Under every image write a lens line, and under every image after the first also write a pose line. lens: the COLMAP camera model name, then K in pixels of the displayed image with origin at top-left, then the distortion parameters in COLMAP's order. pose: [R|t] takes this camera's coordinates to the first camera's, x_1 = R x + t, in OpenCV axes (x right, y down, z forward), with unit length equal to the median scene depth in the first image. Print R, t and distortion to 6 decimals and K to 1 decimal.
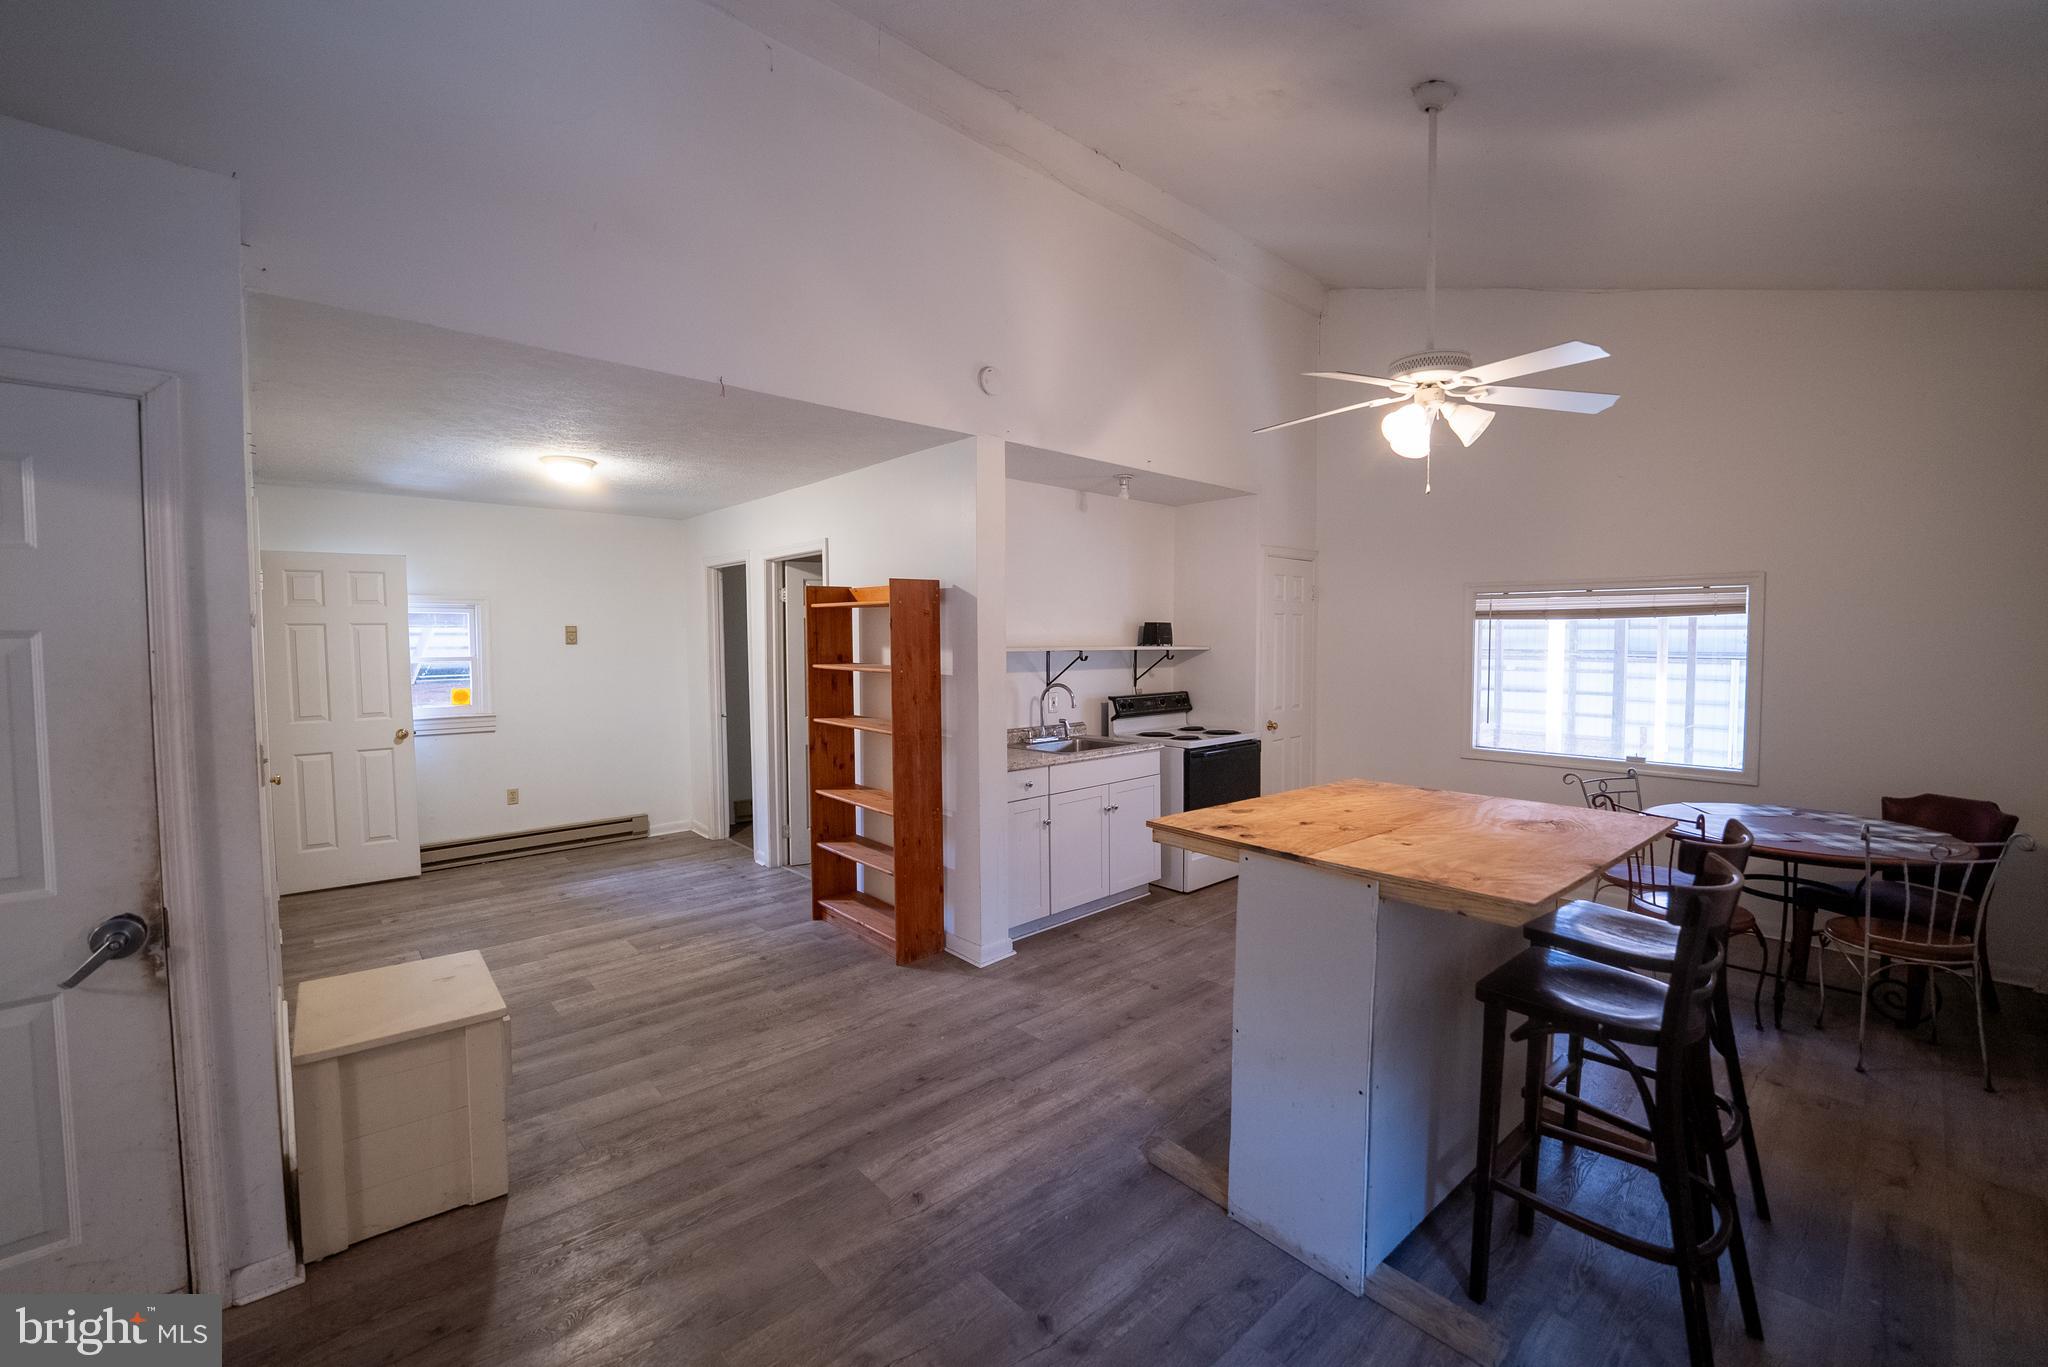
lens RADIAL K [[838.7, 0, 1029.2], [0, 838.7, 685.6], [0, 0, 1]] dist [-0.025520, 0.000039]
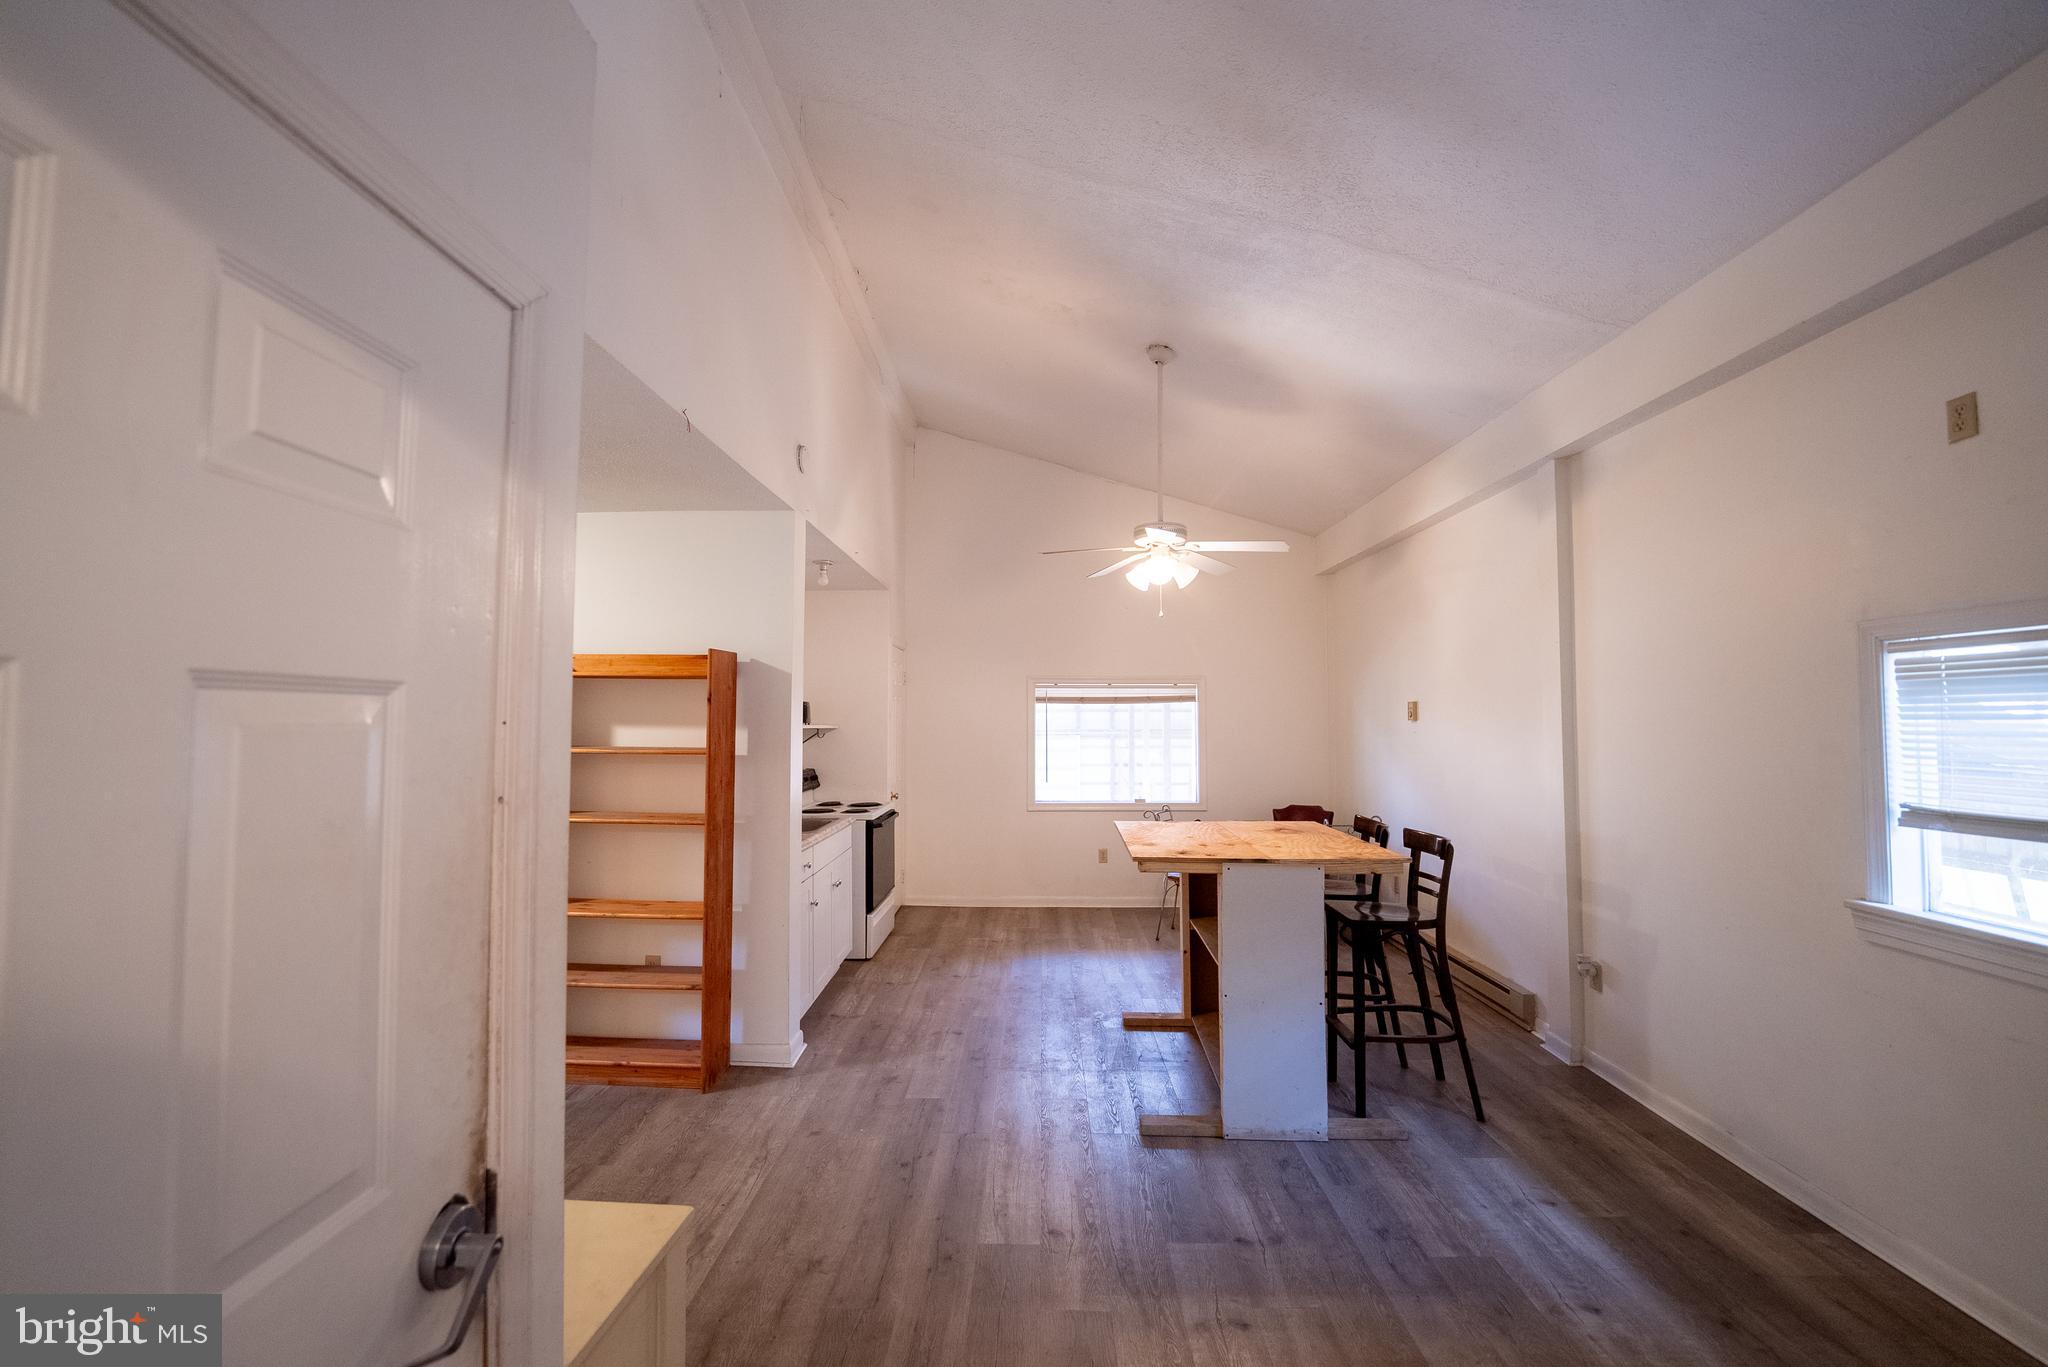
lens RADIAL K [[838.7, 0, 1028.0], [0, 838.7, 686.5], [0, 0, 1]] dist [-0.025520, 0.000039]
pose [[0.686291, 0.030797, 0.726675, -0.556062], [0.039897, 0.996005, -0.079892, -0.001640], [-0.726232, 0.083821, 0.682321, 0.135596]]
